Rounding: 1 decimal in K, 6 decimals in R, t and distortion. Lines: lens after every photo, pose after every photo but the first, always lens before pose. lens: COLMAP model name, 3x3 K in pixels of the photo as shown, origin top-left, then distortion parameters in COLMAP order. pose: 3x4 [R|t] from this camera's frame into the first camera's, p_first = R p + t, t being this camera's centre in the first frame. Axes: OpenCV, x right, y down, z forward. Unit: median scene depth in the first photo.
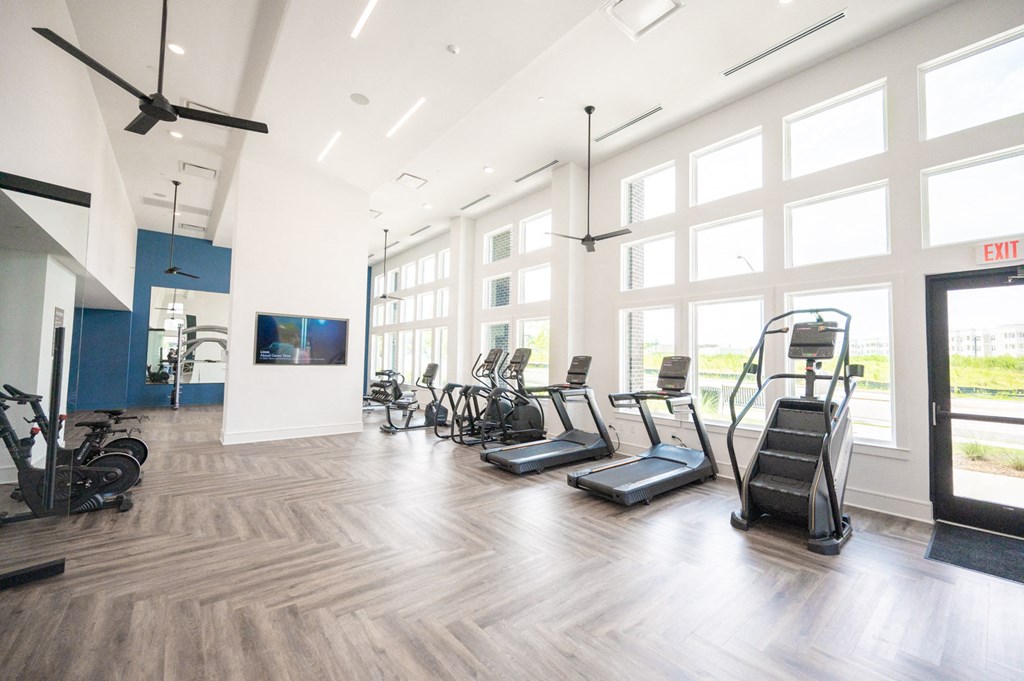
lens RADIAL K [[402.5, 0, 508.1], [0, 402.5, 339.2], [0, 0, 1]] dist [-0.003244, 0.000078]
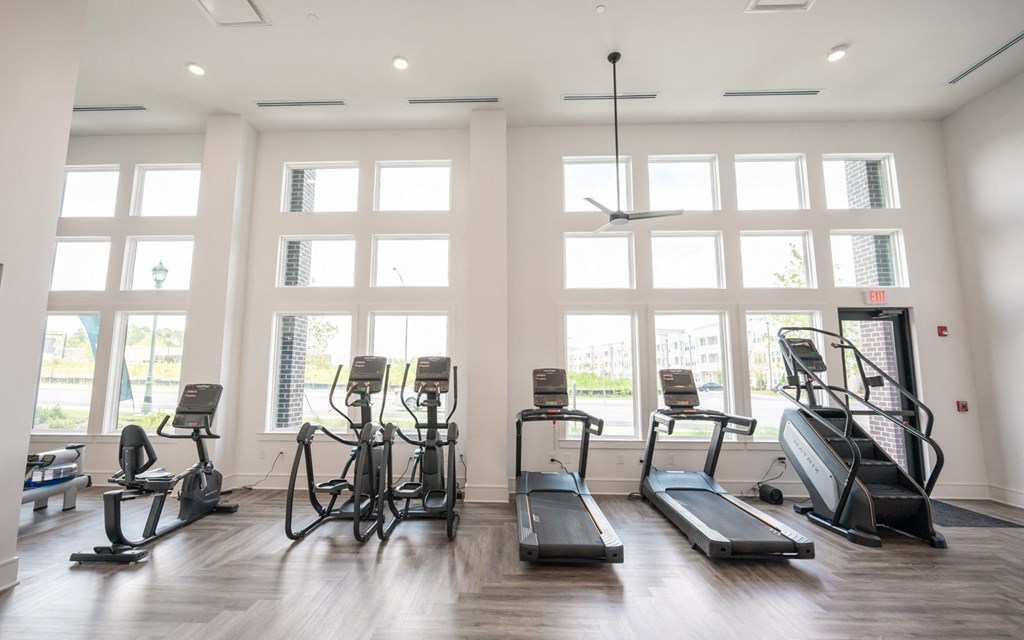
lens RADIAL K [[432.4, 0, 511.7], [0, 432.4, 322.3], [0, 0, 1]] dist [-0.001906, -0.000095]
pose [[0.663128, 0.082220, 0.743976, -0.333391], [-0.030545, 0.996093, -0.082858, 0.018881], [-0.747882, 0.032221, 0.663049, 0.383839]]
